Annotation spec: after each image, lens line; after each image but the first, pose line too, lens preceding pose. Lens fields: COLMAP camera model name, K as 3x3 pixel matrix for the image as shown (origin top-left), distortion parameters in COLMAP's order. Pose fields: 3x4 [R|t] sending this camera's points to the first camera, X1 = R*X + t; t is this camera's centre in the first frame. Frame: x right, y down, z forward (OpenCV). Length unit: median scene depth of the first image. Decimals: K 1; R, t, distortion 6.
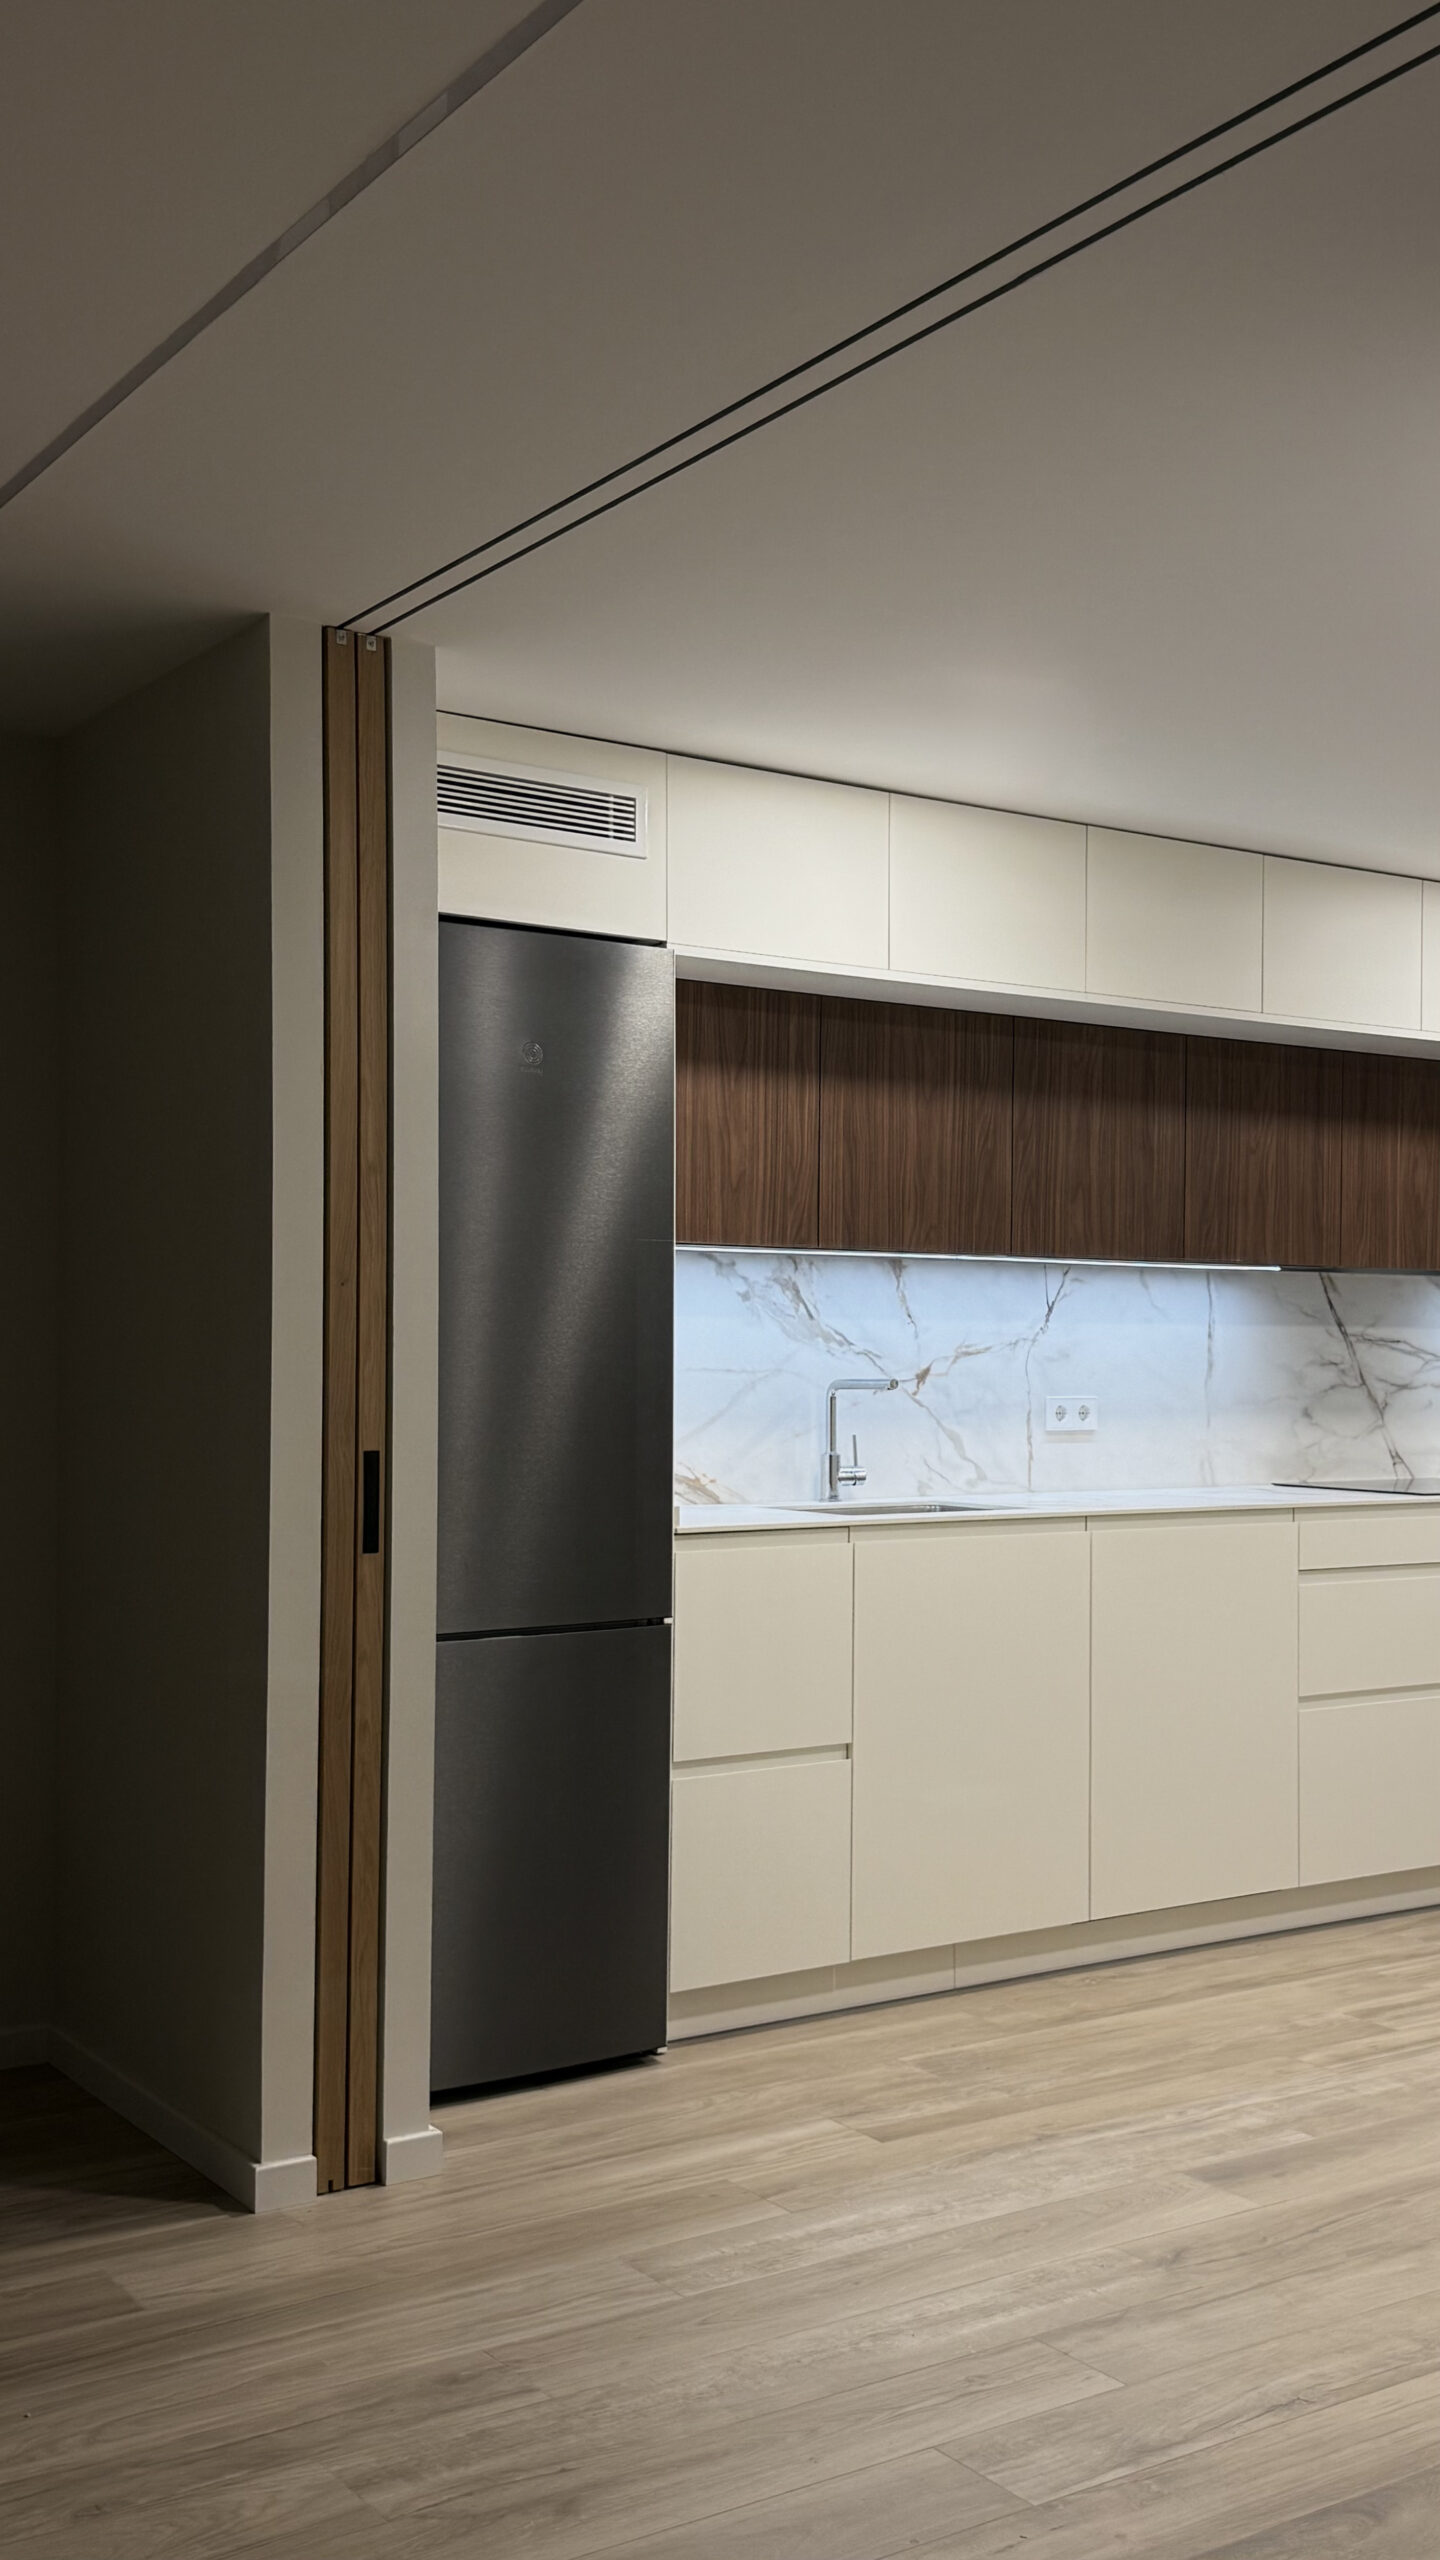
lens RADIAL K [[2377.2, 0, 919.6], [0, 2377.2, 1378.7], [0, 0, 1]] dist [0.087106, 0.000000]
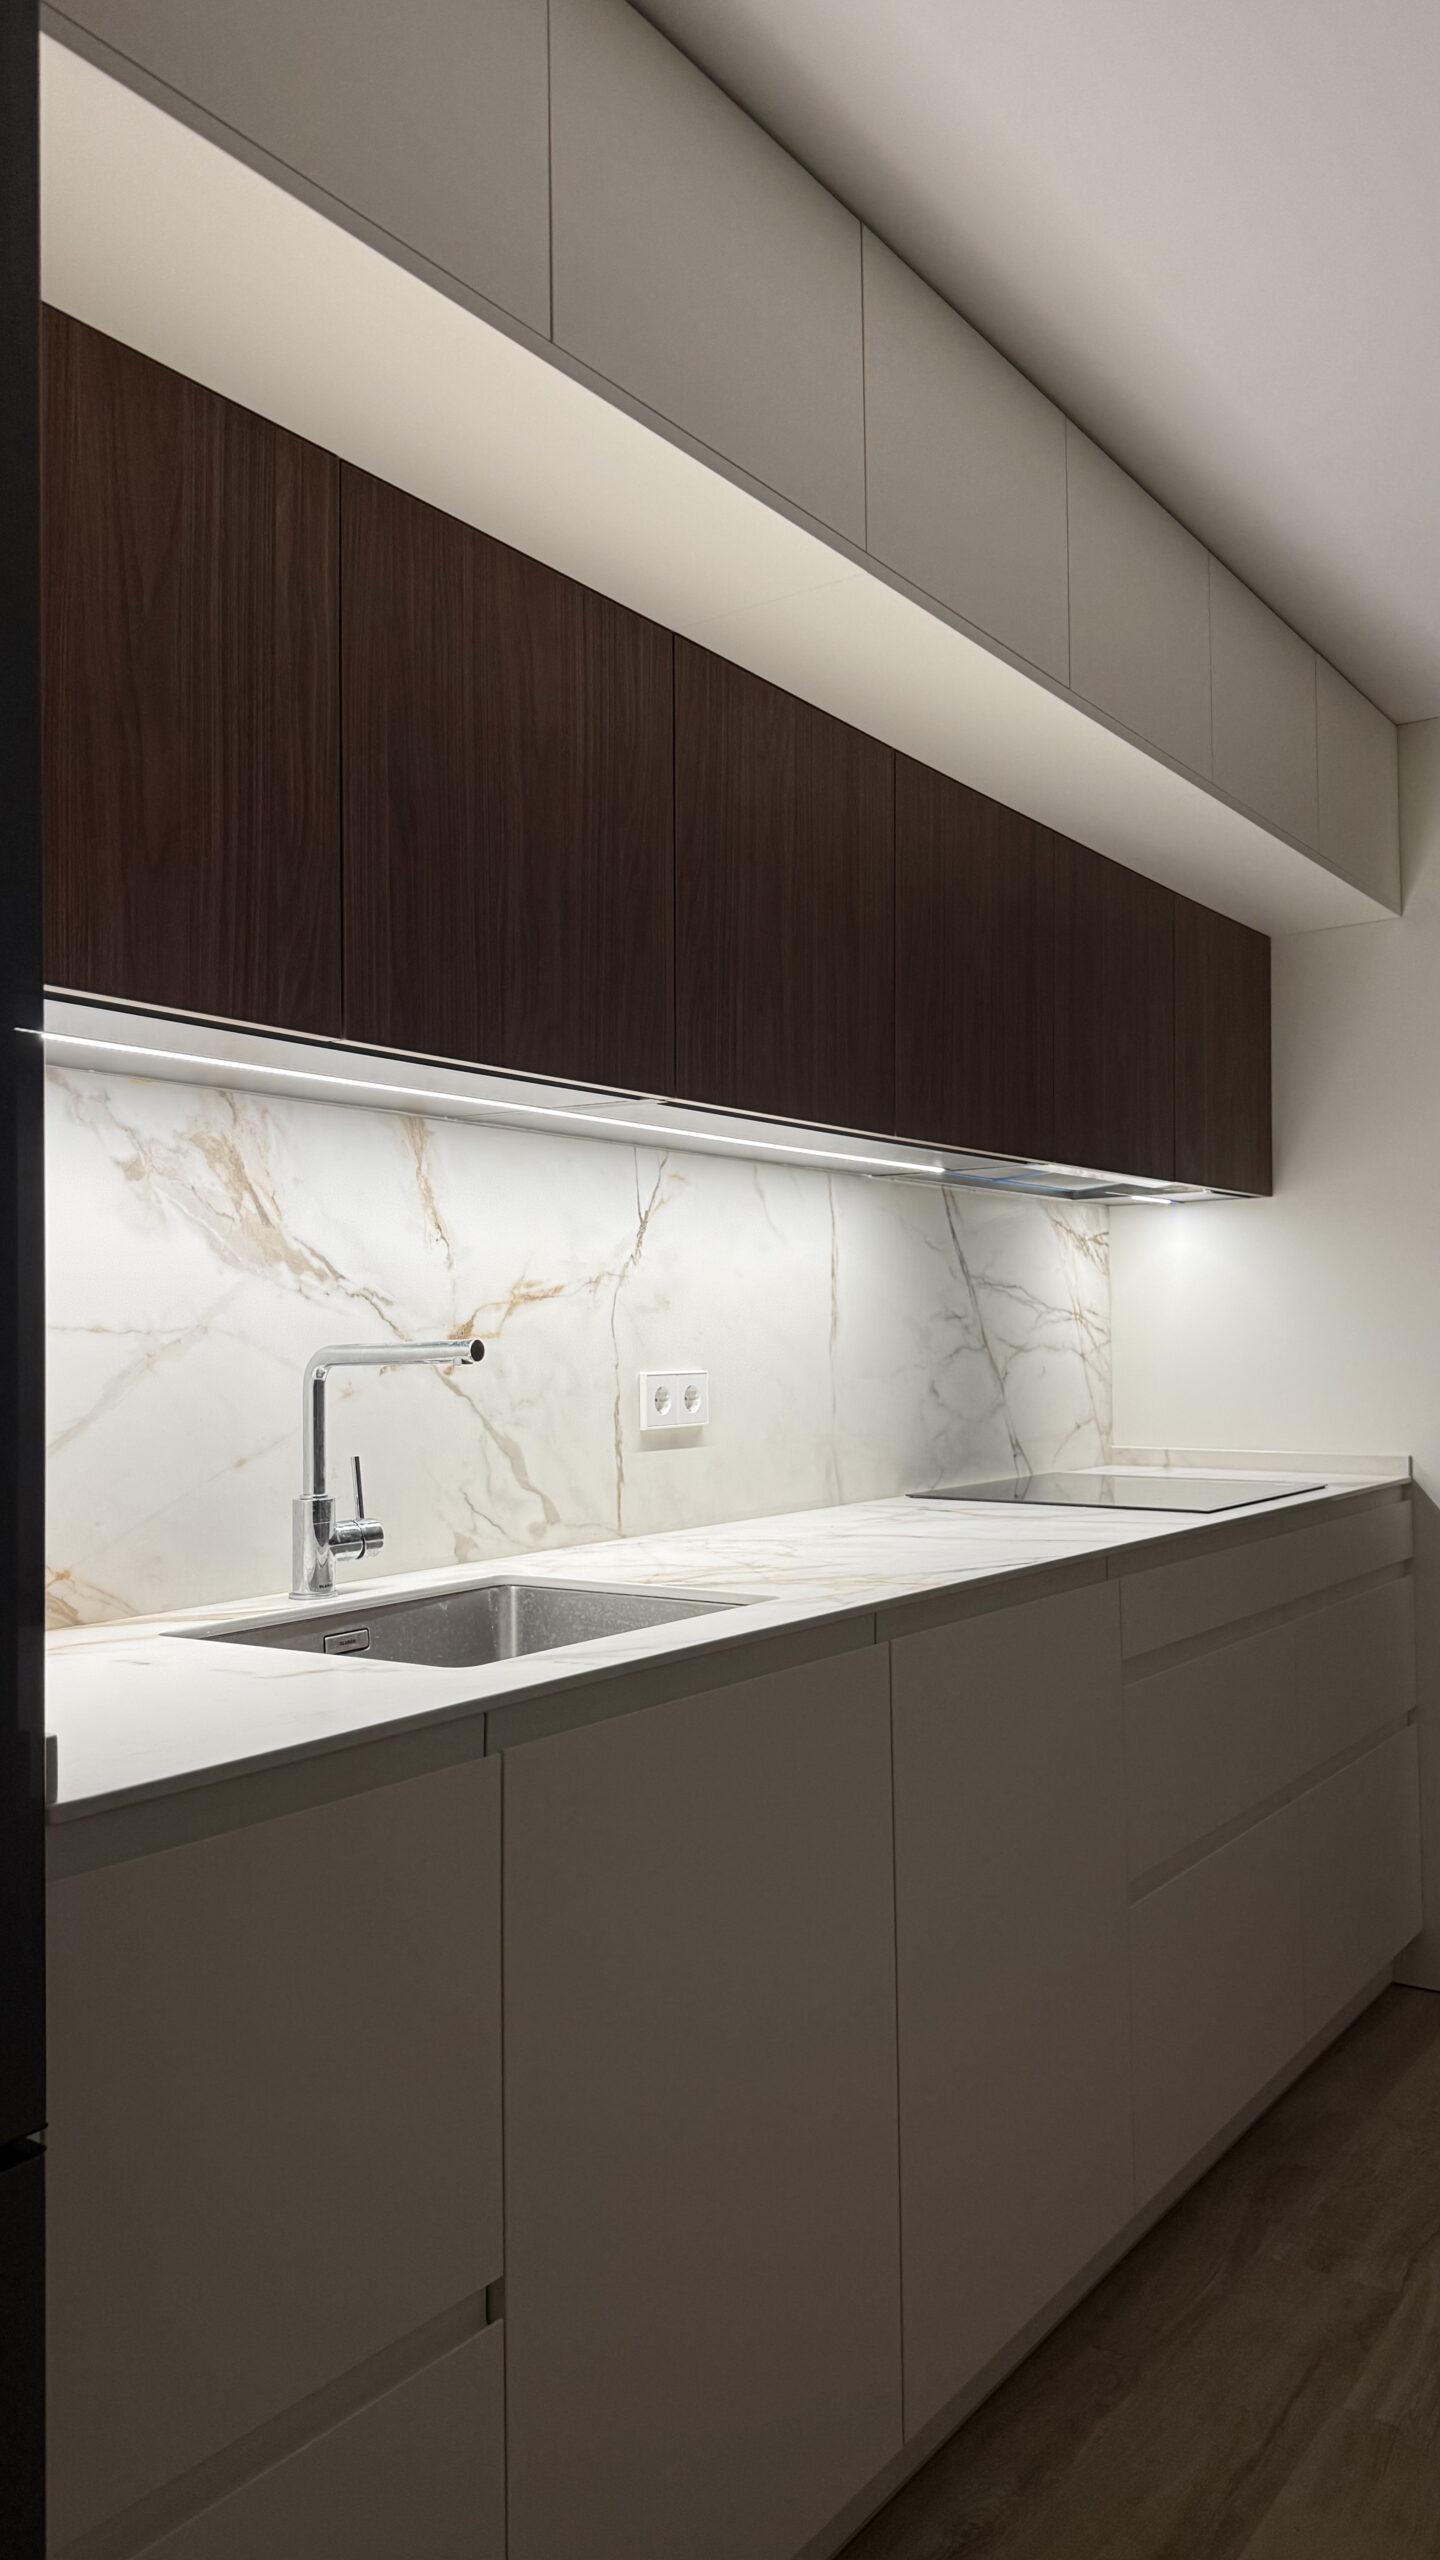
lens RADIAL K [[1745.8, 0, 726.9], [0, 1745.8, 1281.2], [0, 0, 1]] dist [0.031146, 0.004006]
pose [[0.936406, -0.009064, 0.350801, -0.088365], [0.027136, 0.998543, -0.046634, 0.006531], [-0.349867, 0.053188, 0.935288, 0.666716]]
